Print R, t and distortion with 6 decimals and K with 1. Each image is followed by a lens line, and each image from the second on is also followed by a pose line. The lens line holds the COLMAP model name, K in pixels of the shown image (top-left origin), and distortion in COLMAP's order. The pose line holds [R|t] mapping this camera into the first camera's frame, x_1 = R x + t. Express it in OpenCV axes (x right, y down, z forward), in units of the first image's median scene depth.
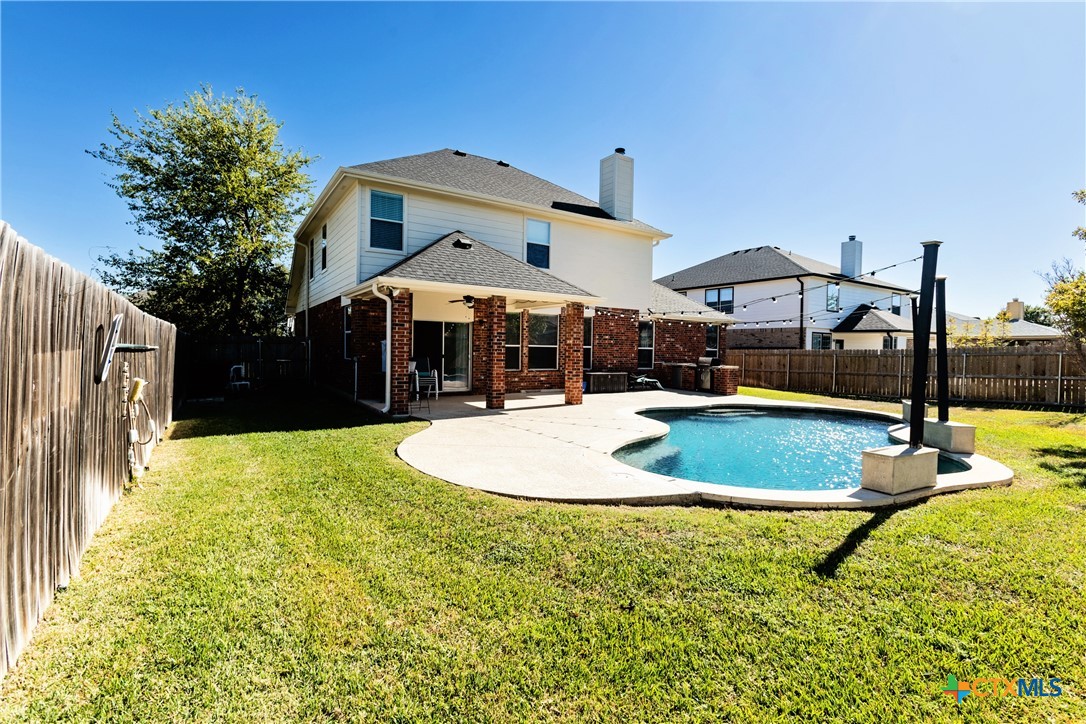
lens RADIAL K [[486.3, 0, 543.0], [0, 486.3, 362.0], [0, 0, 1]] dist [-0.000950, 0.000003]
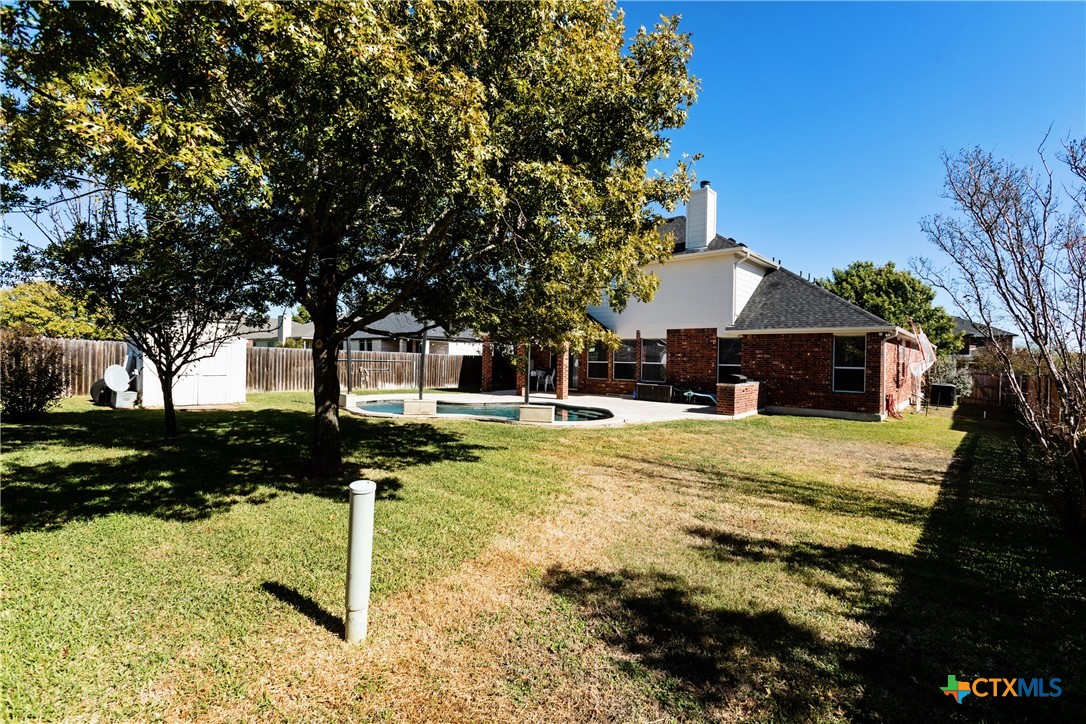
lens RADIAL K [[481.6, 0, 543.0], [0, 481.6, 362.0], [0, 0, 1]] dist [0.001977, 0.000273]
pose [[0.290357, -0.006881, -0.956894, 1.115585], [-0.042709, 0.998884, -0.020142, 0.002186], [0.955965, 0.046717, 0.289739, 0.361913]]
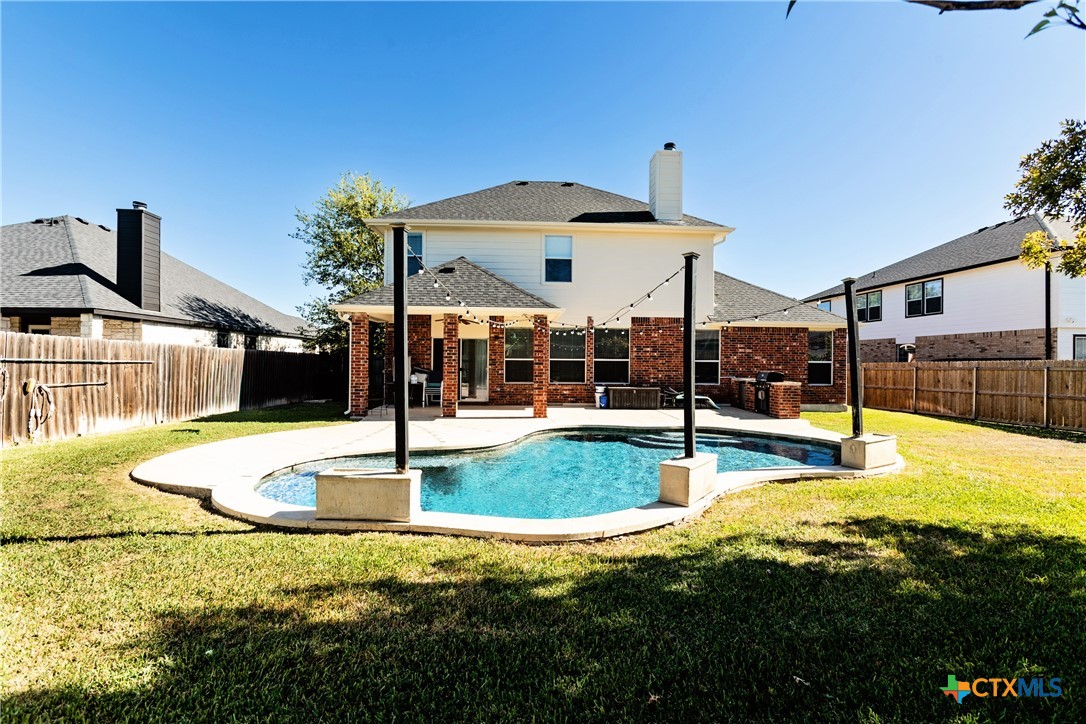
lens RADIAL K [[481.6, 0, 543.0], [0, 481.6, 362.0], [0, 0, 1]] dist [0.001977, 0.000273]
pose [[0.864985, -0.007777, -0.501737, 0.413317], [-0.008529, 0.999508, -0.030195, 0.002505], [0.501725, 0.030398, 0.864493, 0.108189]]
